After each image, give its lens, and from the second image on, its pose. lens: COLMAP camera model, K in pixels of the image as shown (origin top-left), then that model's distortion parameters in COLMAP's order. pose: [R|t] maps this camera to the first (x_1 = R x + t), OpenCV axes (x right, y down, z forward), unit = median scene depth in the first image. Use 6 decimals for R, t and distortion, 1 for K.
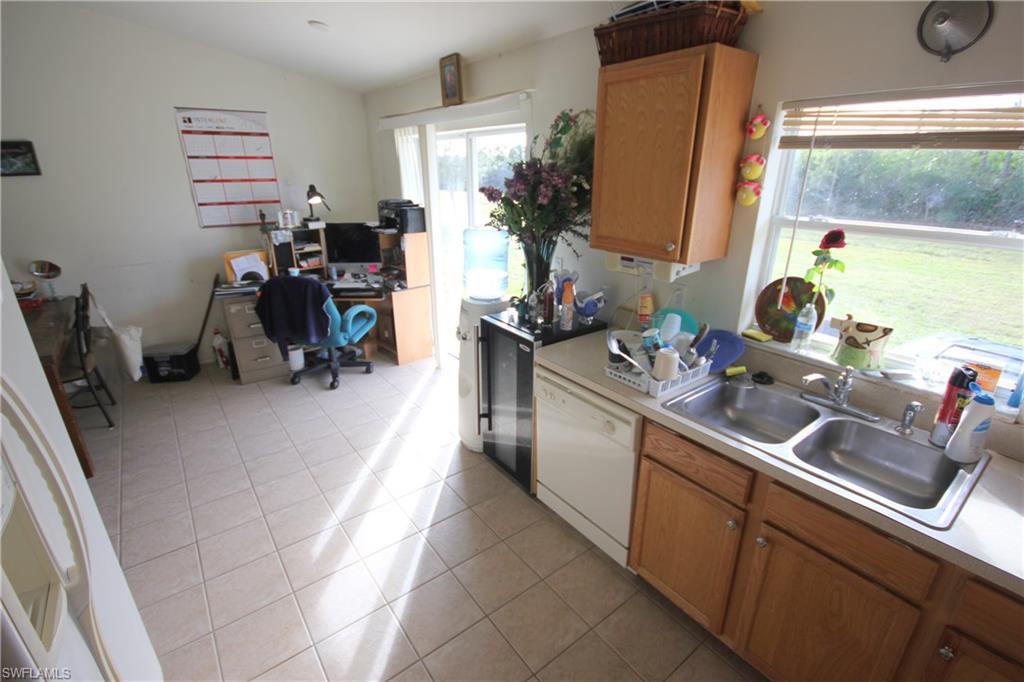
lens RADIAL K [[471.5, 0, 517.1], [0, 471.5, 342.7], [0, 0, 1]] dist [-0.000333, -0.008248]
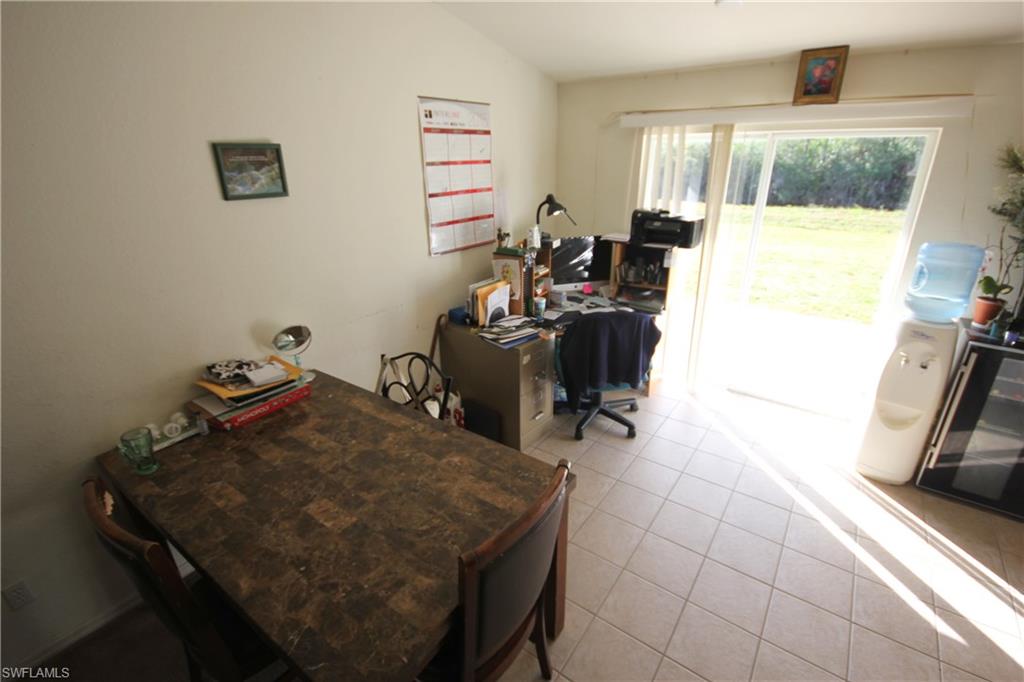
lens RADIAL K [[470.4, 0, 513.0], [0, 470.4, 331.8], [0, 0, 1]] dist [-0.001134, -0.000313]
pose [[0.958151, -0.110795, 0.263954, -0.780436], [0.109664, 0.993786, 0.019063, -0.126403], [-0.264426, 0.010681, 0.964347, 0.241603]]
